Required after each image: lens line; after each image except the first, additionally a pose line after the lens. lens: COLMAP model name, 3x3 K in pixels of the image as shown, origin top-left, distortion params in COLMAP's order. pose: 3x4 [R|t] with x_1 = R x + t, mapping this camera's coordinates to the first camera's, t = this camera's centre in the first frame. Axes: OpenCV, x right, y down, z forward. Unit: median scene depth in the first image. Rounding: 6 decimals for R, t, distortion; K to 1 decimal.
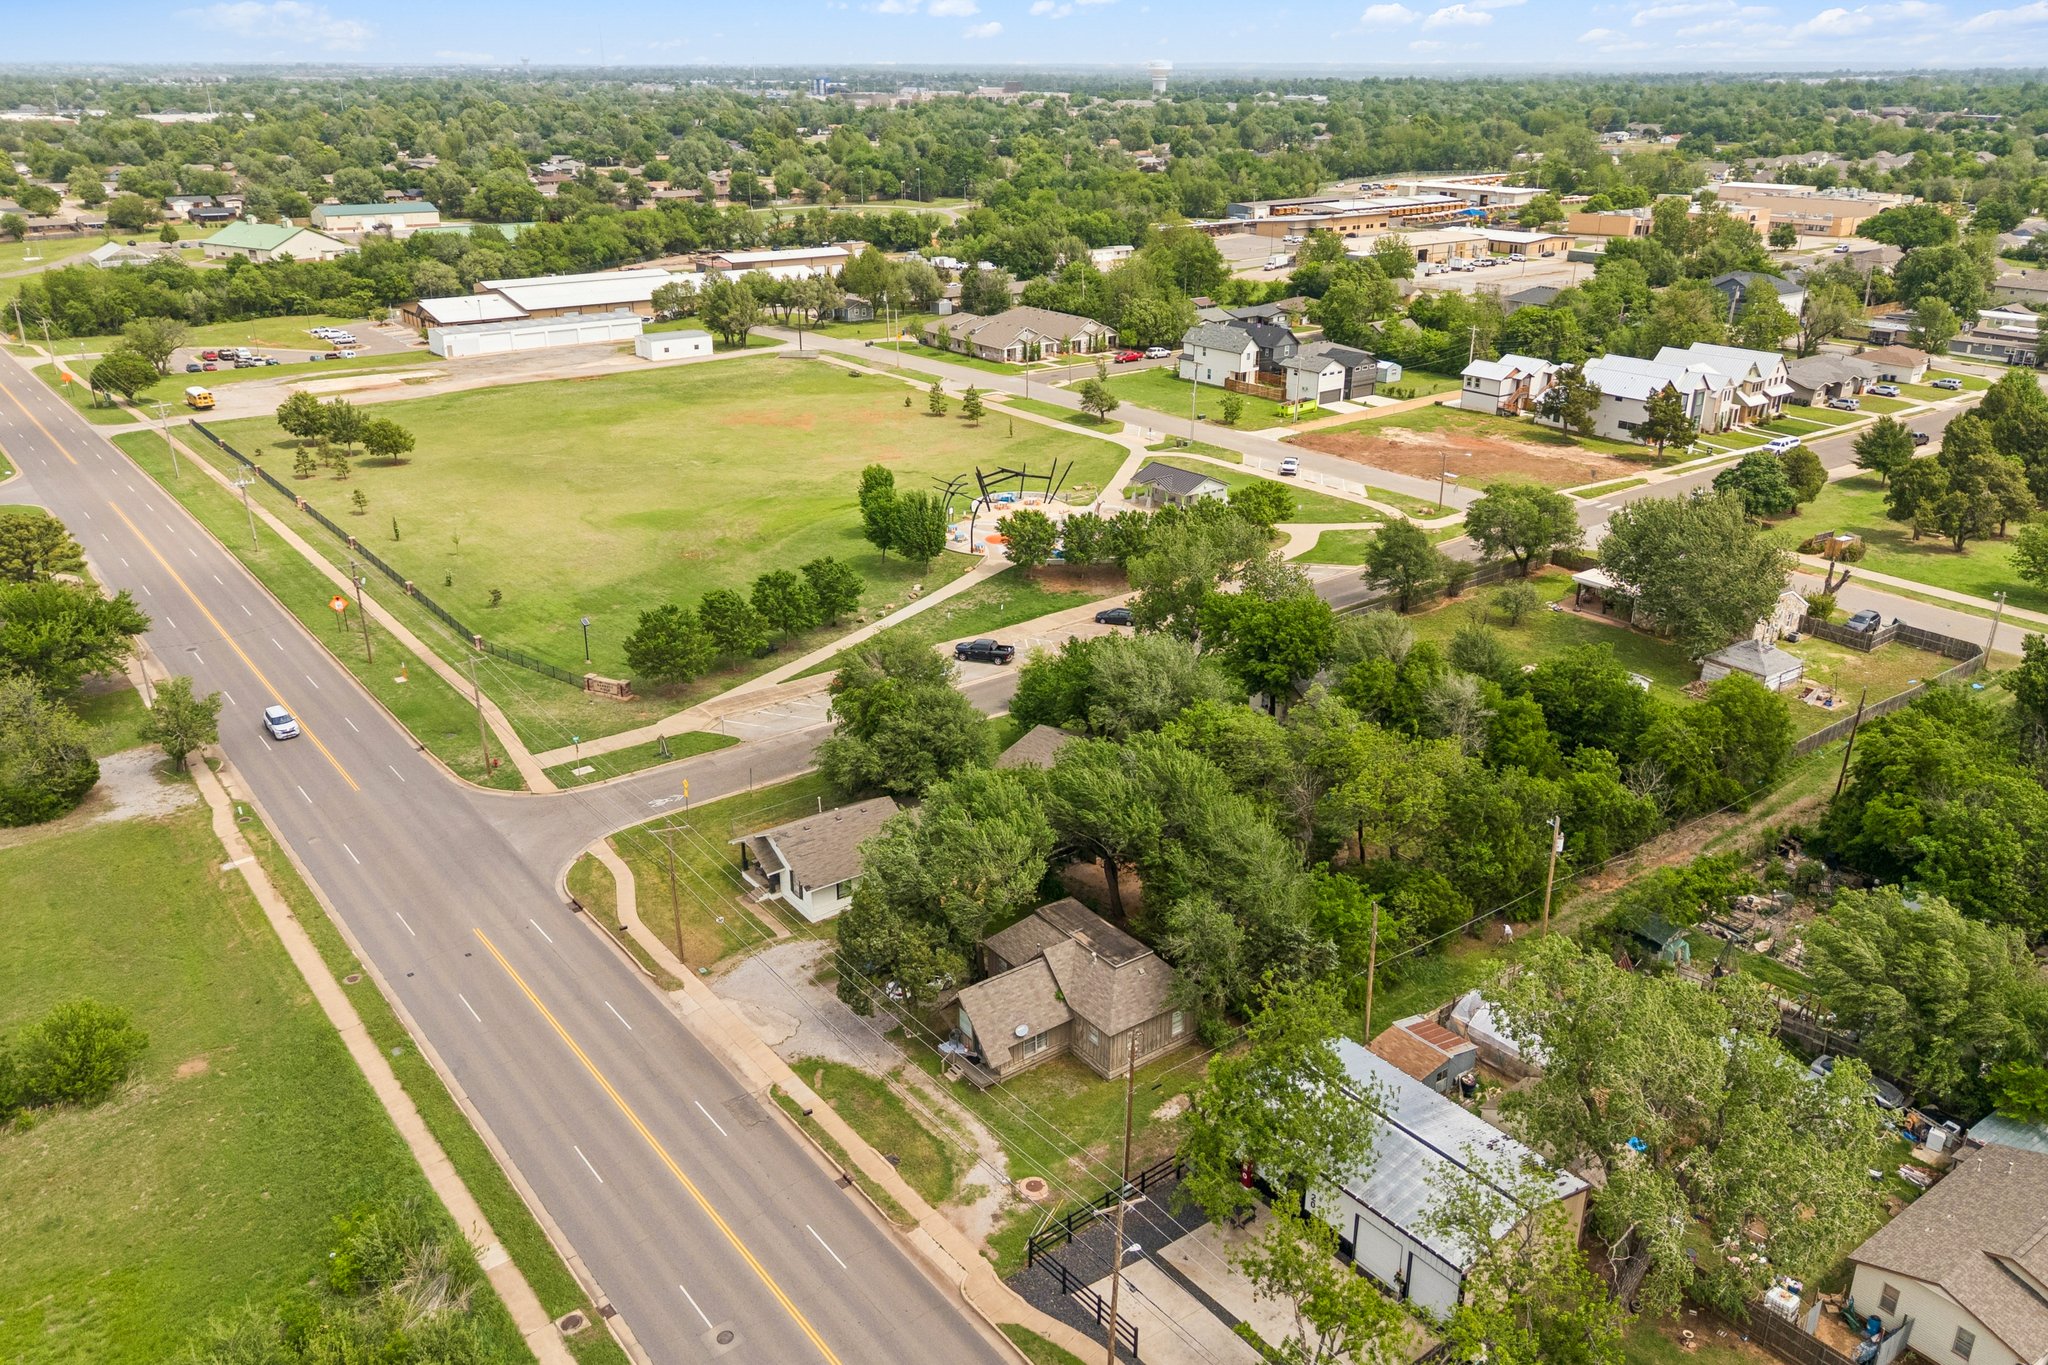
lens RADIAL K [[1533.9, 0, 1034.1], [0, 1533.9, 682.7], [0, 0, 1]] dist [0.071149, -0.057702]
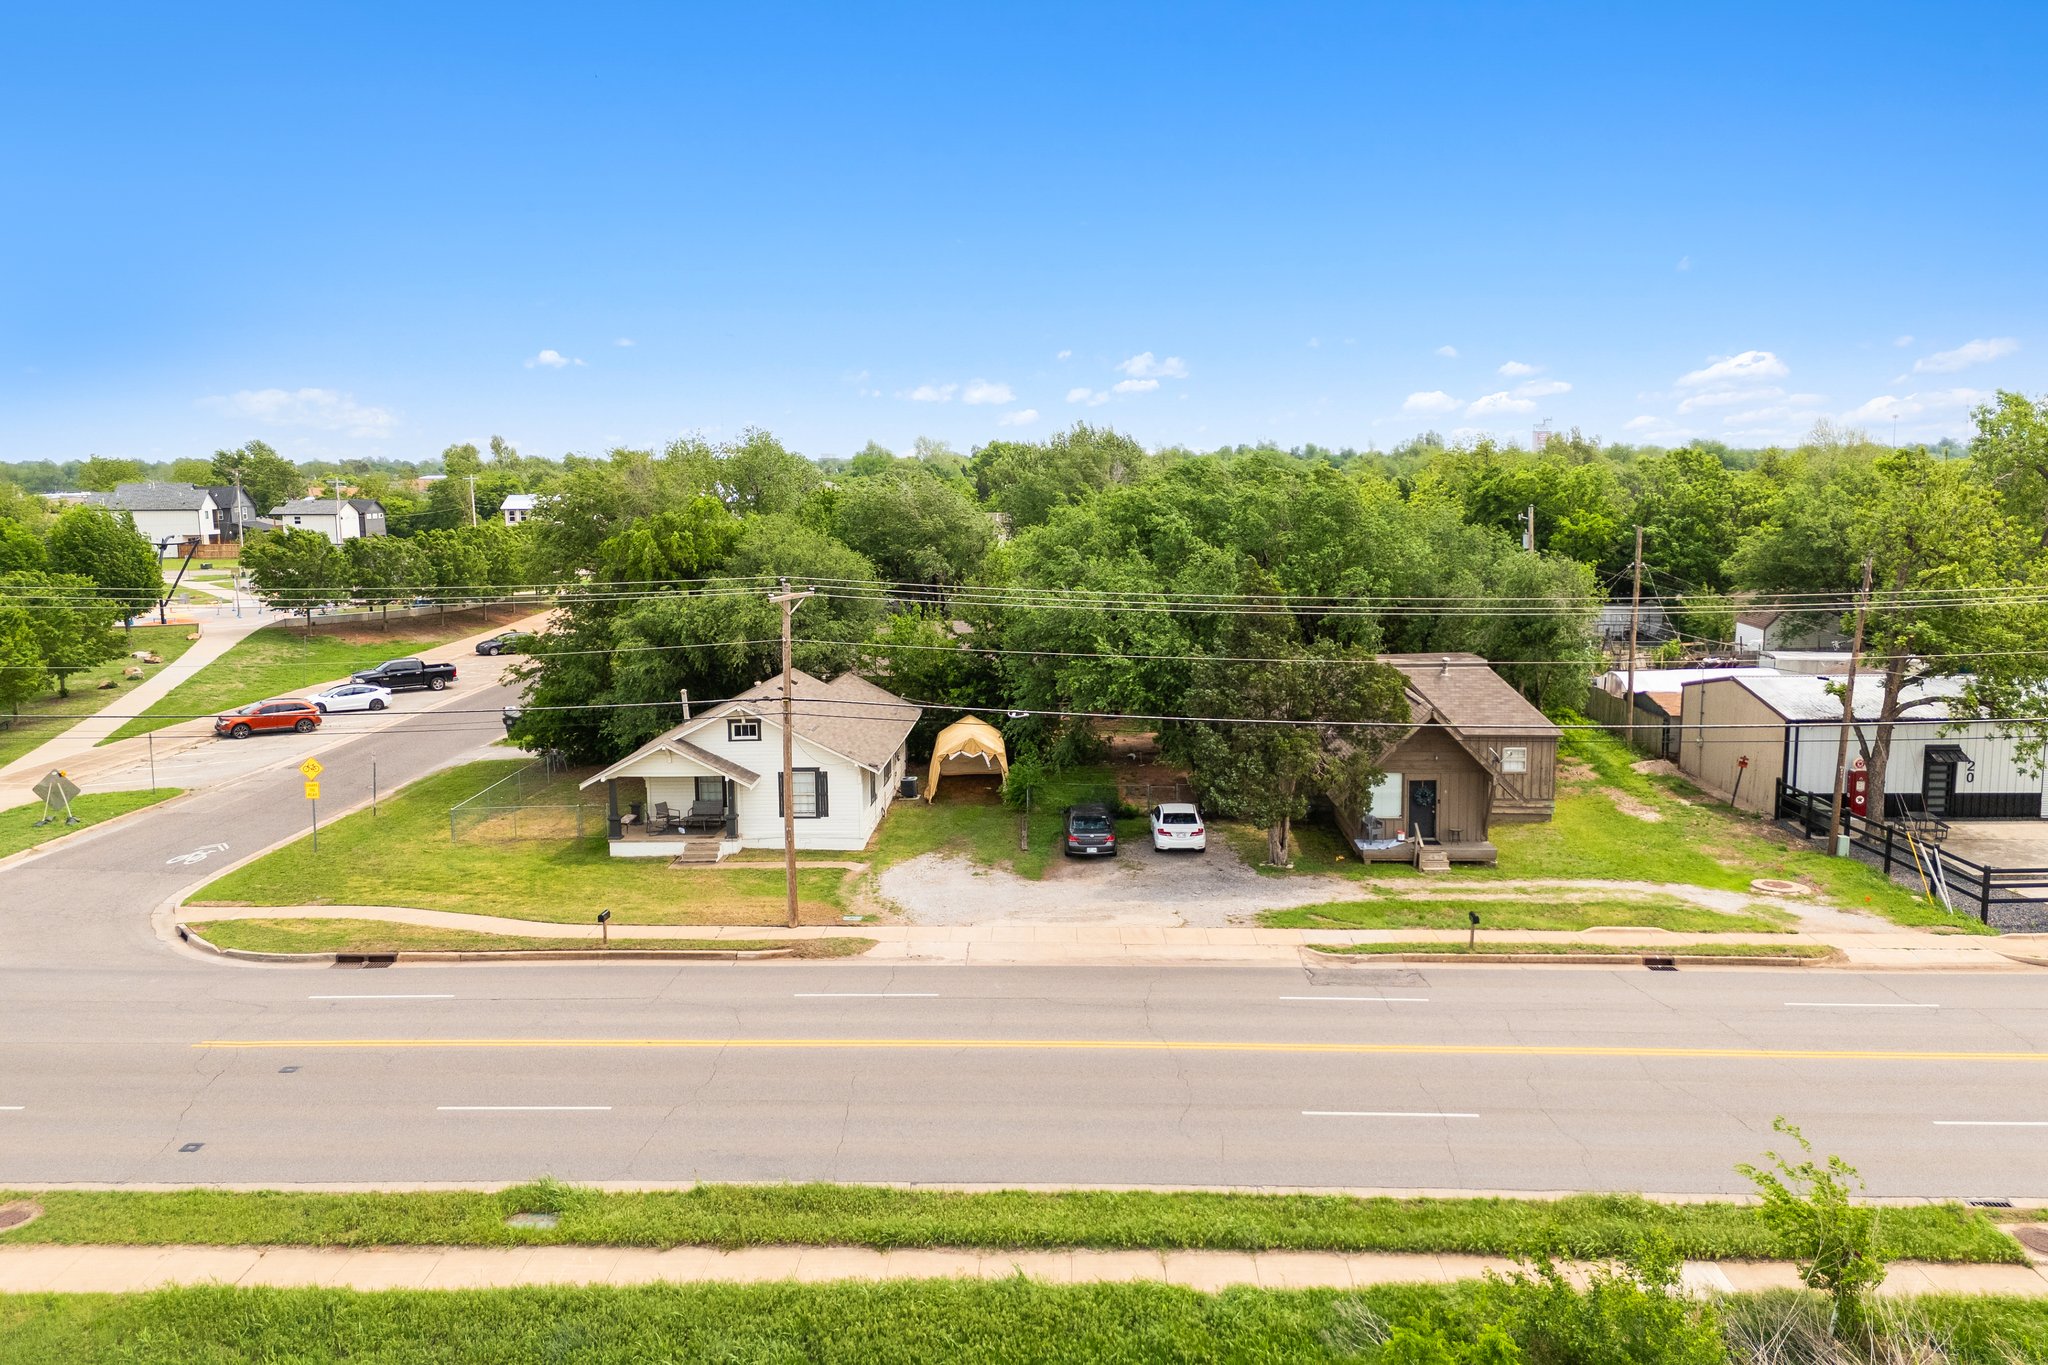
lens RADIAL K [[1509.0, 0, 1025.4], [0, 1509.0, 669.4], [0, 0, 1]] dist [0.080146, -0.066121]
pose [[0.632100, -0.110199, 0.767011, -0.394001], [0.299974, 0.947457, -0.111086, 0.136870], [-0.714469, 0.300301, 0.631945, 0.492628]]
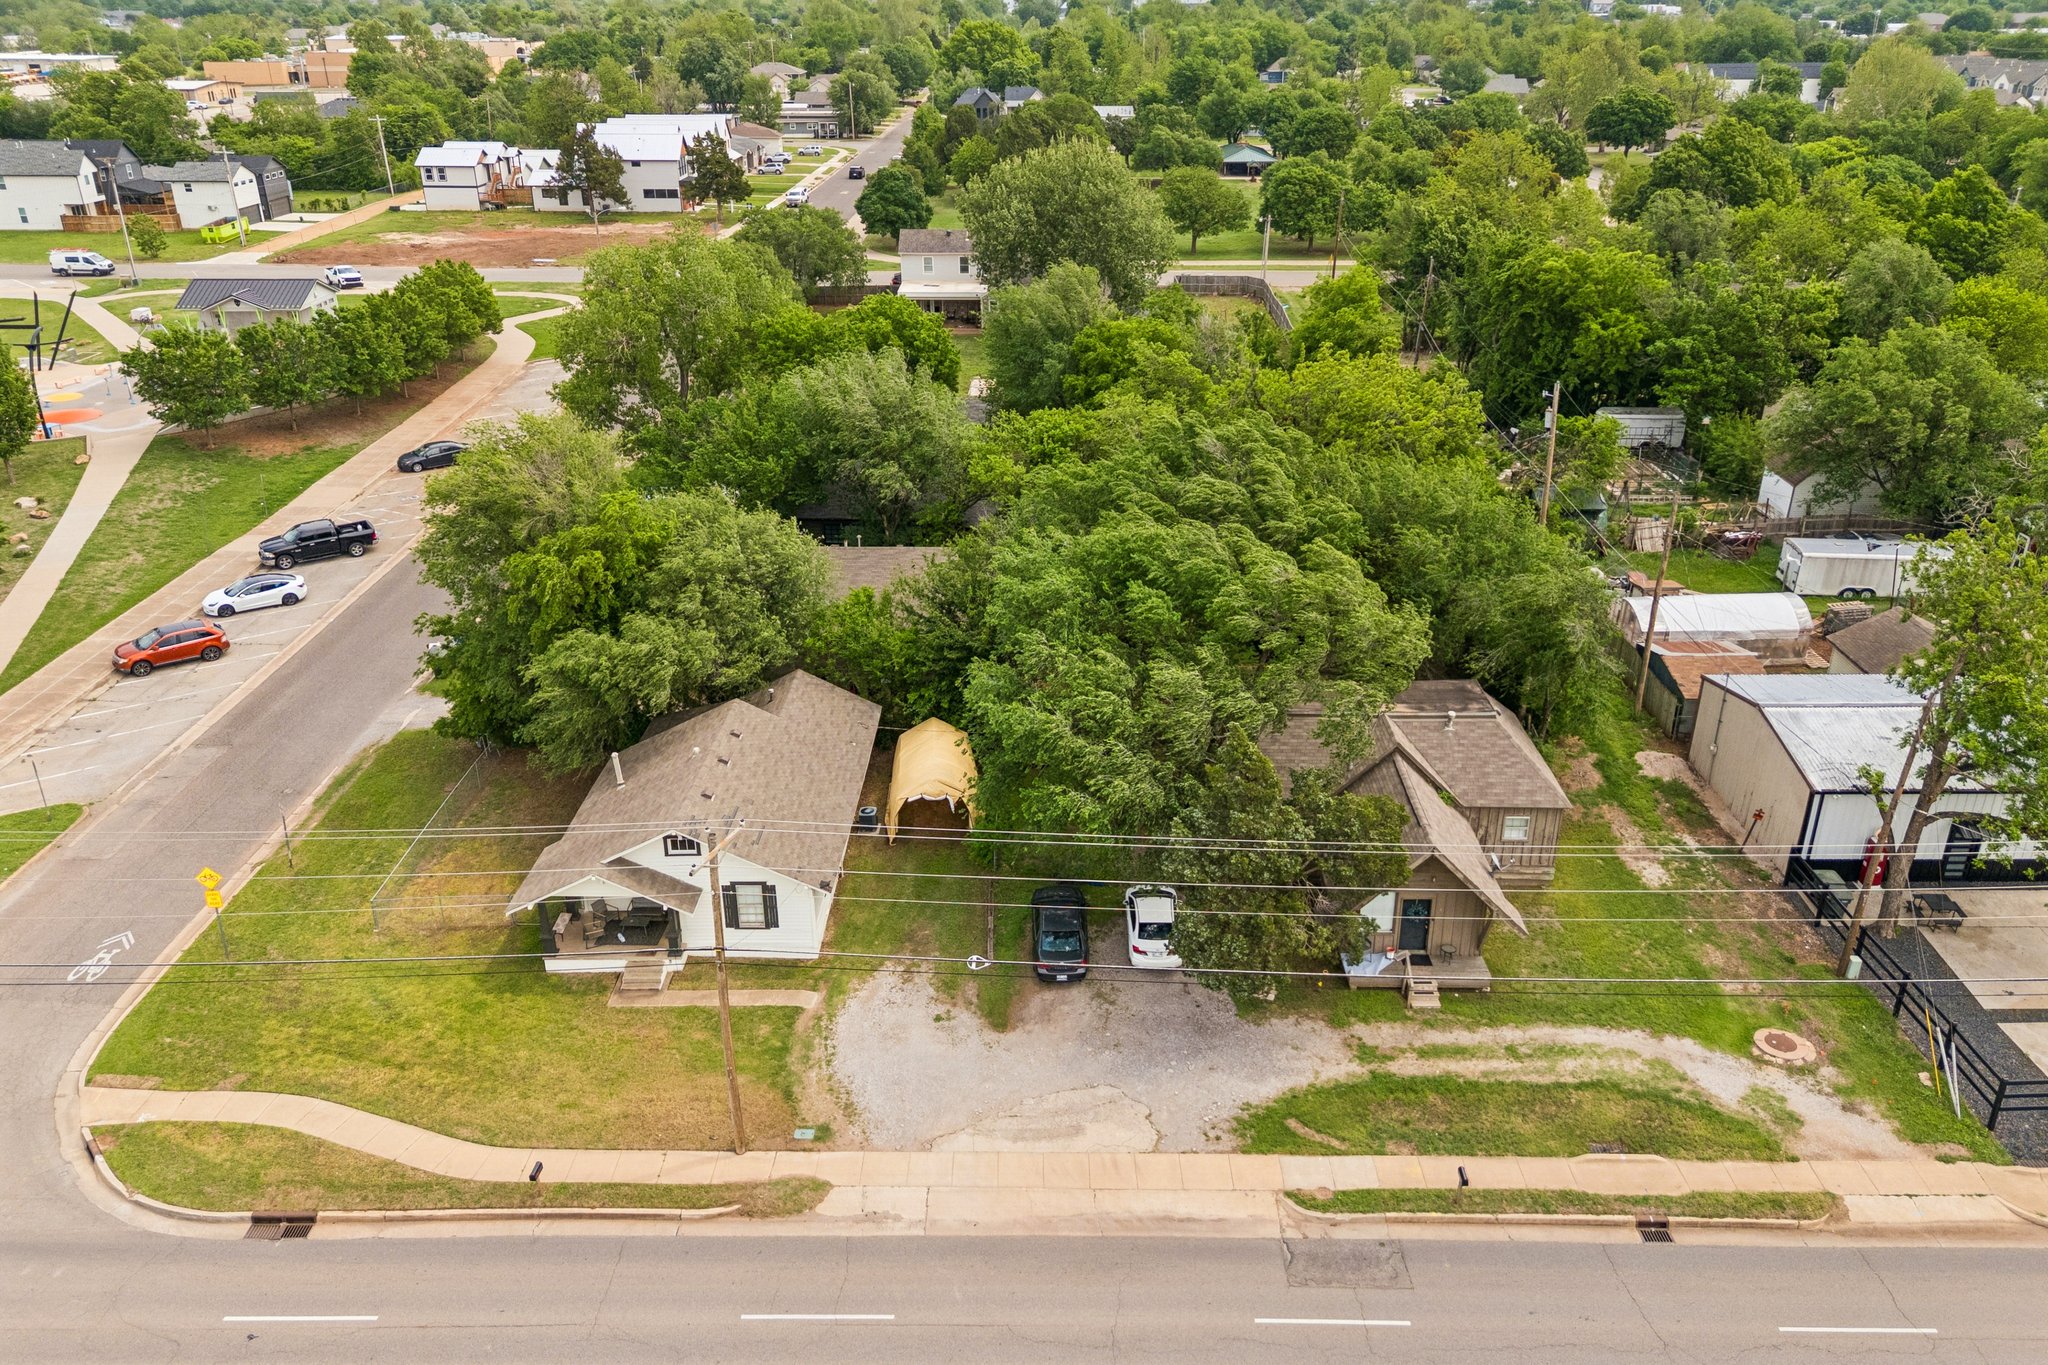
lens RADIAL K [[1518.7, 0, 1031.8], [0, 1518.7, 674.4], [0, 0, 1]] dist [0.083106, -0.076414]
pose [[0.618844, -0.328021, 0.713746, -0.332536], [0.299751, 0.938492, 0.171414, 0.007511], [-0.726072, 0.107868, 0.679105, 0.487364]]
